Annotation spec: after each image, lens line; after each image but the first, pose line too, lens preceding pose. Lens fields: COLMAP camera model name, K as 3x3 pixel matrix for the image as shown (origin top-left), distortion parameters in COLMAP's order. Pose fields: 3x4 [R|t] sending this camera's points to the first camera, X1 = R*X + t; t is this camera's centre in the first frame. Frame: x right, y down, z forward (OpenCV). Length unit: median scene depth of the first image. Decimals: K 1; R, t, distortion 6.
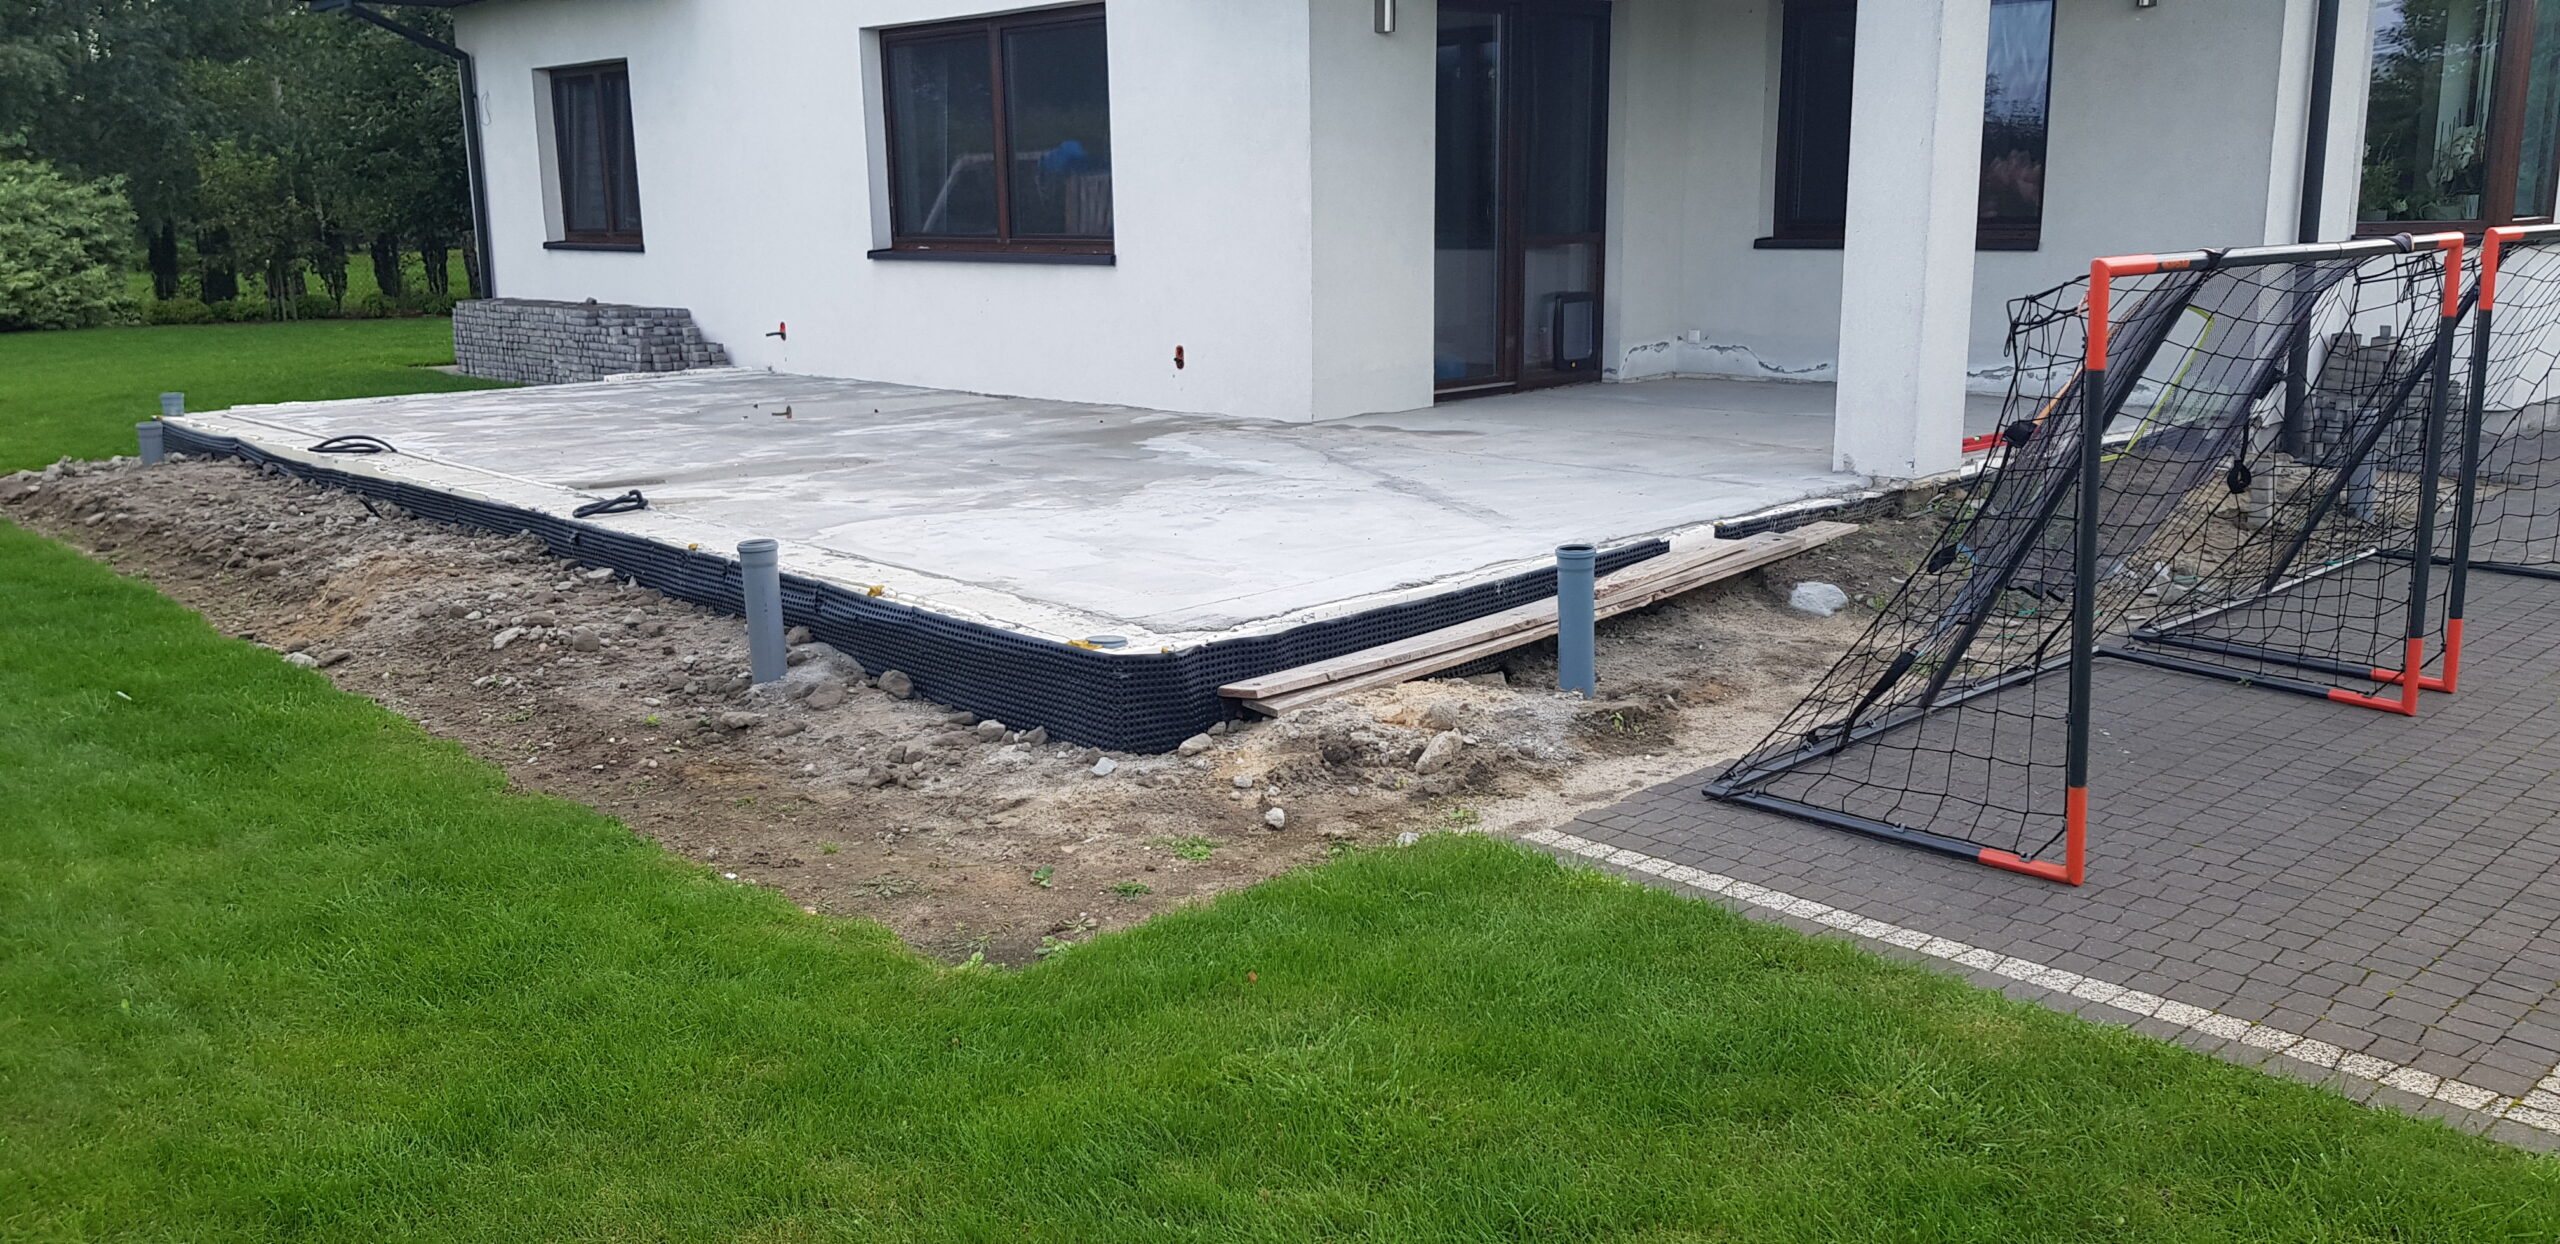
lens RADIAL K [[1997.1, 0, 1227.2], [0, 1997.1, 623.3], [0, 0, 1]] dist [0.096553, -0.145801]
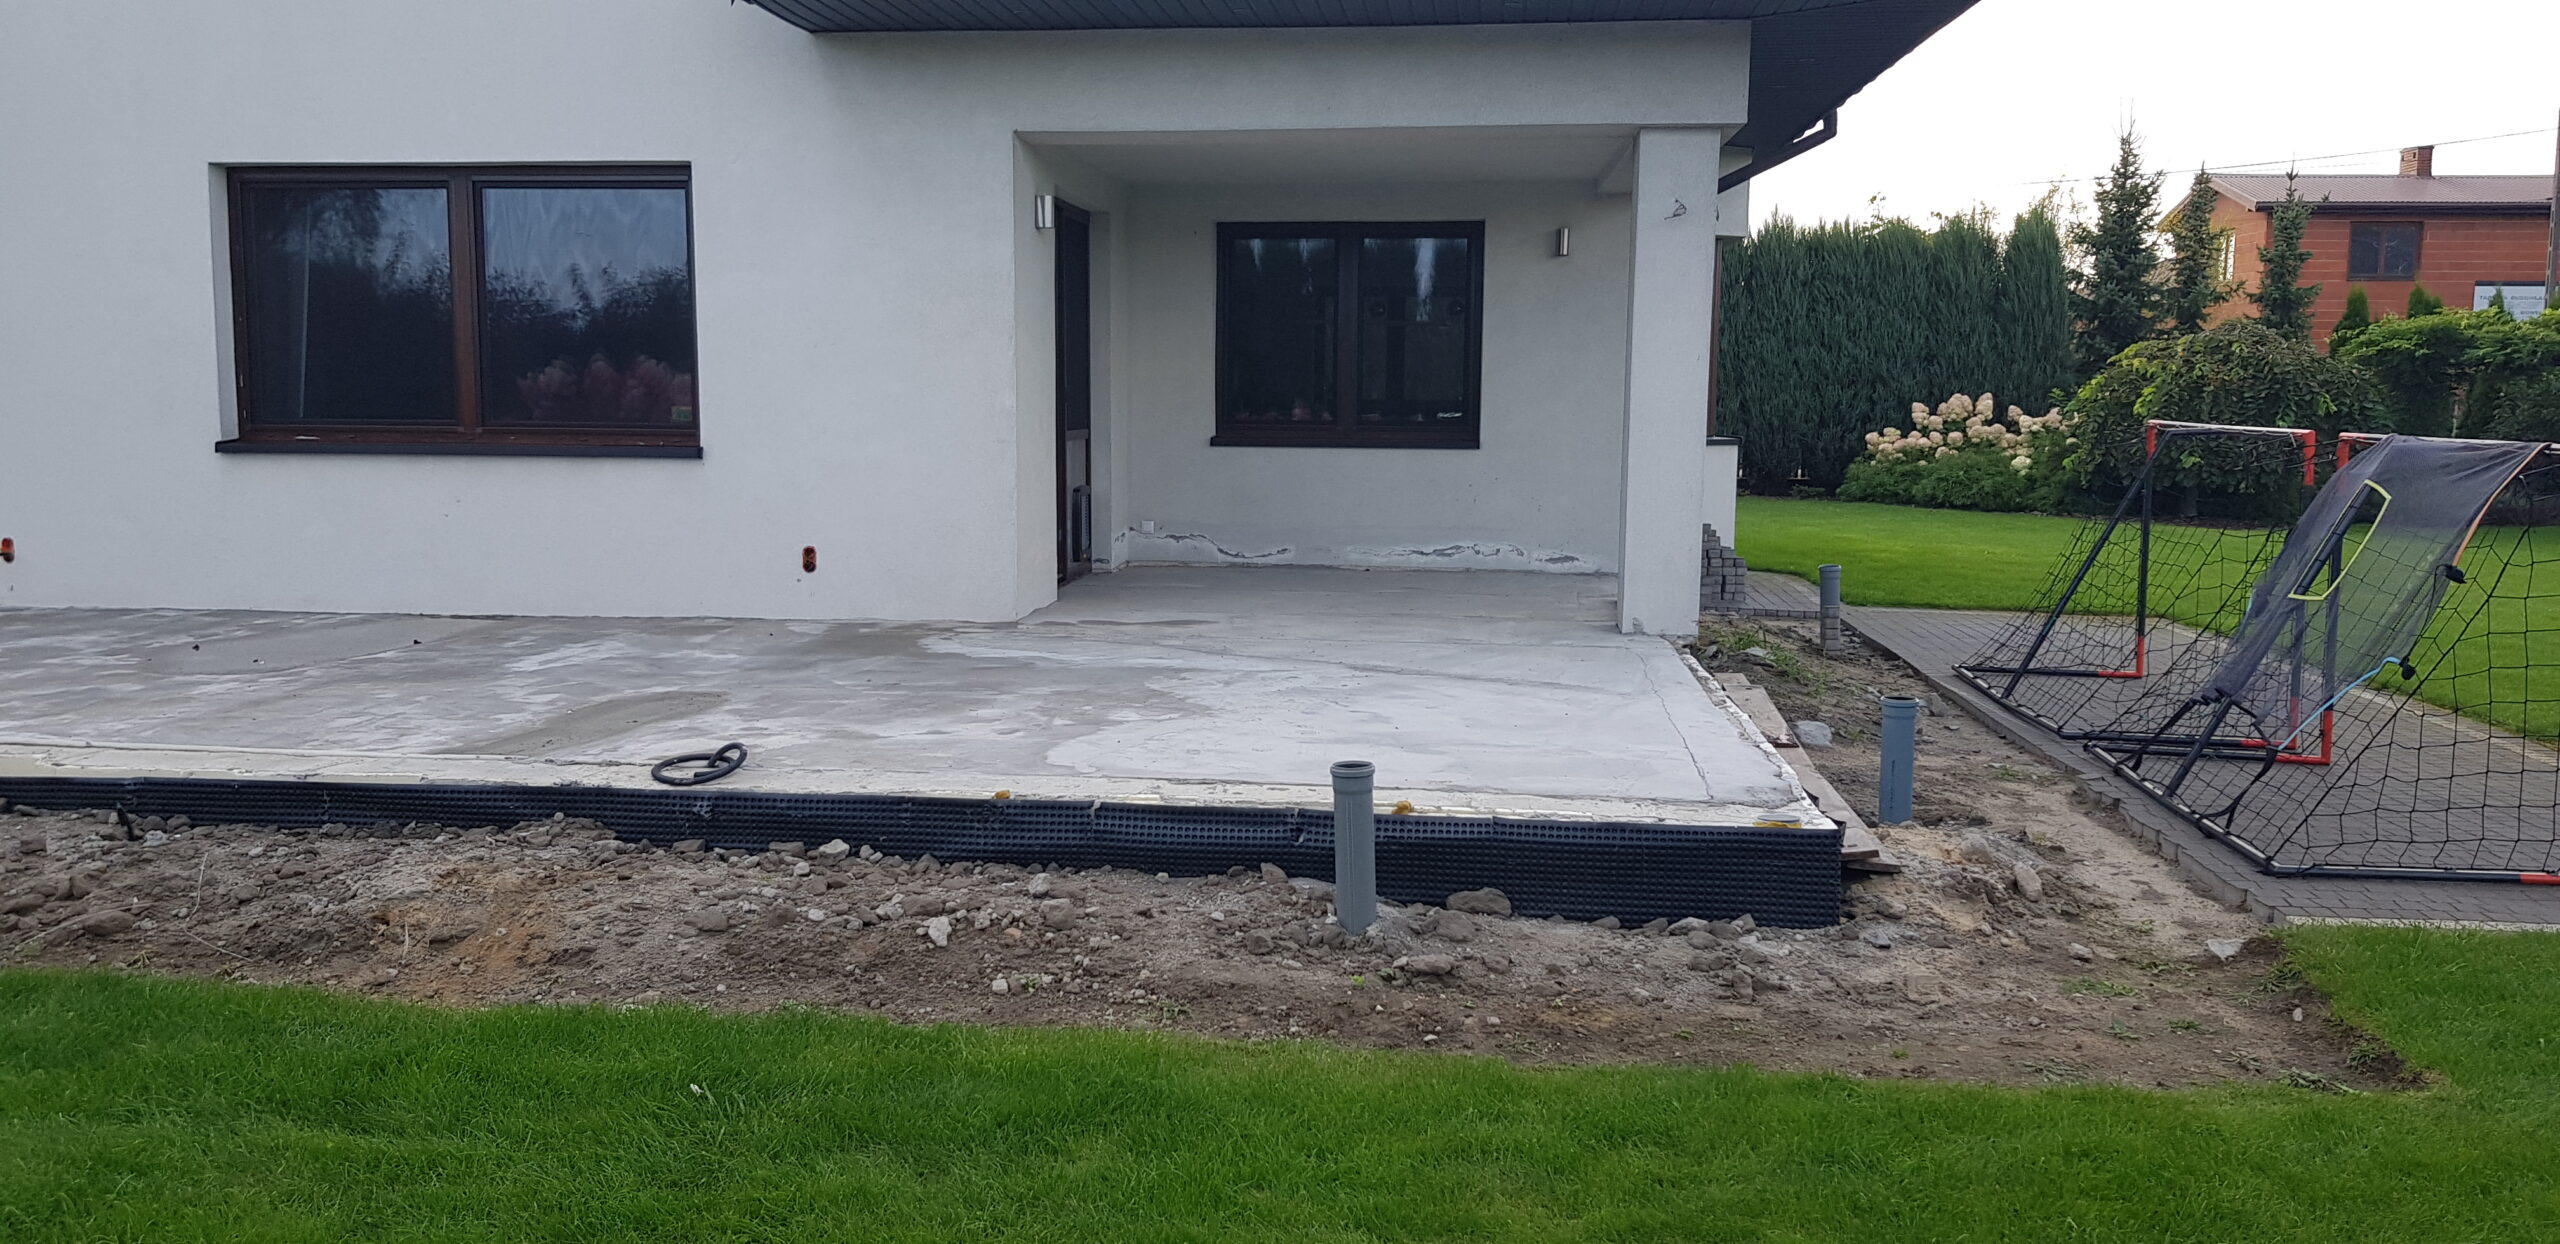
lens RADIAL K [[1992.6, 0, 1280.0], [0, 1992.6, 622.0], [0, 0, 1]] dist [0.073966, -0.146031]
pose [[0.756935, -0.054600, 0.651205, -0.445432], [0.117708, 0.991596, -0.053680, -0.032273], [-0.642802, 0.117285, 0.757001, 0.189430]]
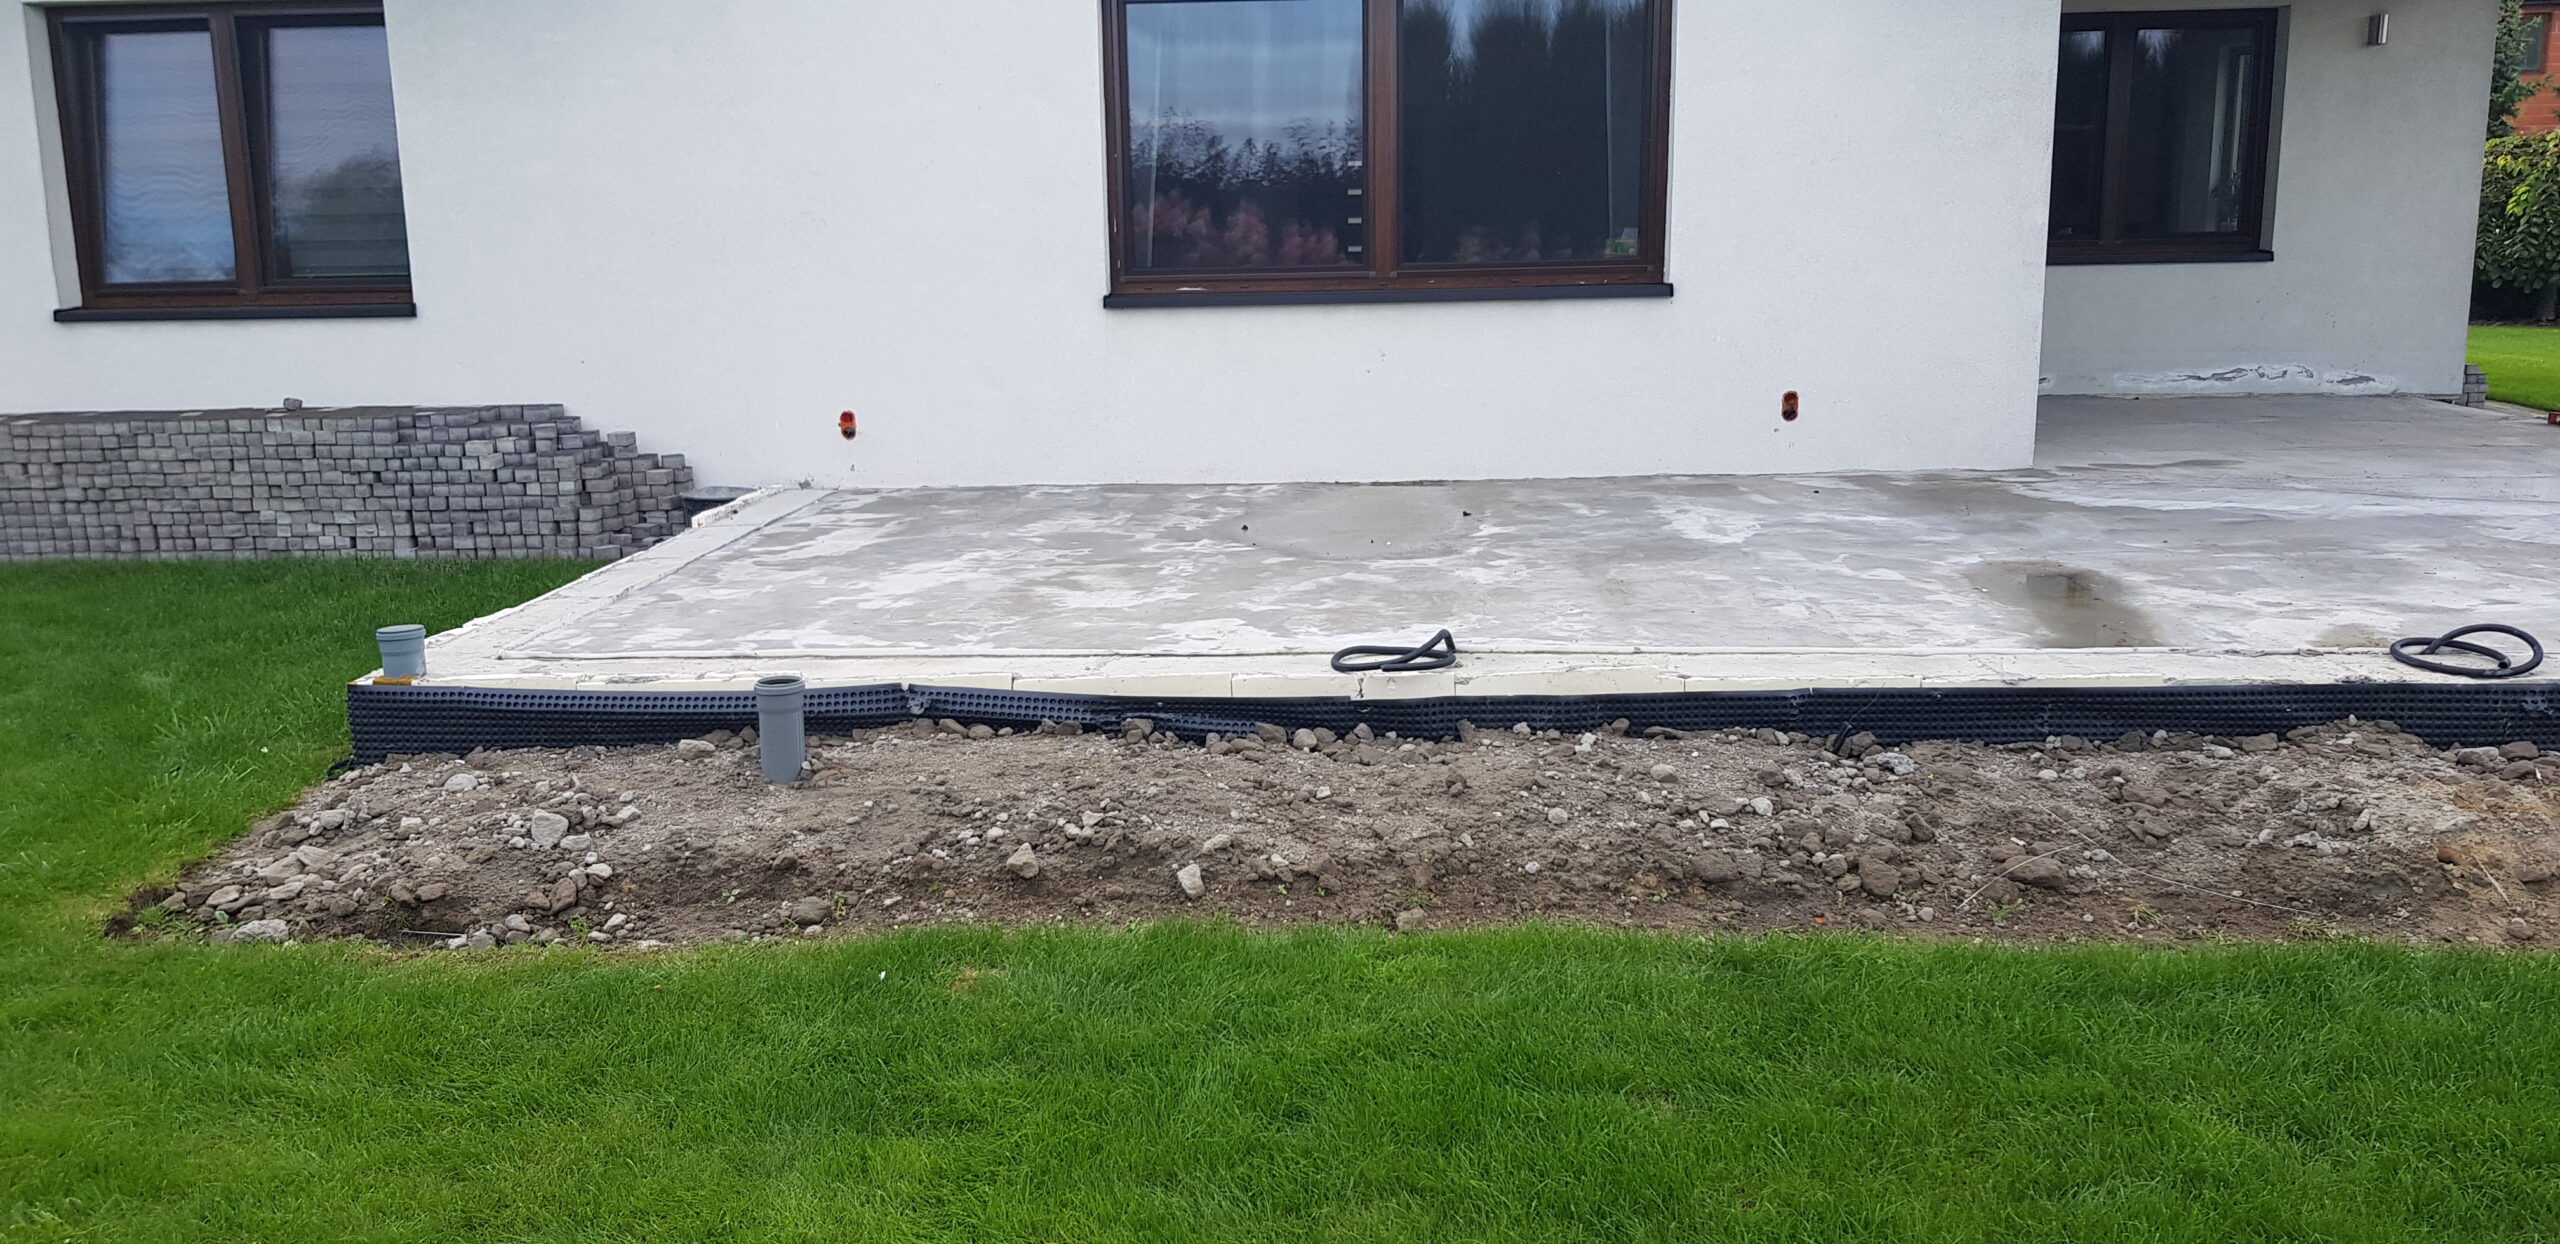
lens RADIAL K [[1992.6, 0, 1280.0], [0, 1992.6, 622.0], [0, 0, 1]] dist [0.073966, -0.146031]
pose [[0.734398, -0.133663, 0.665428, -0.714820], [0.151311, 0.987985, 0.031461, -0.103058], [-0.661638, 0.077582, 0.745799, 0.539732]]
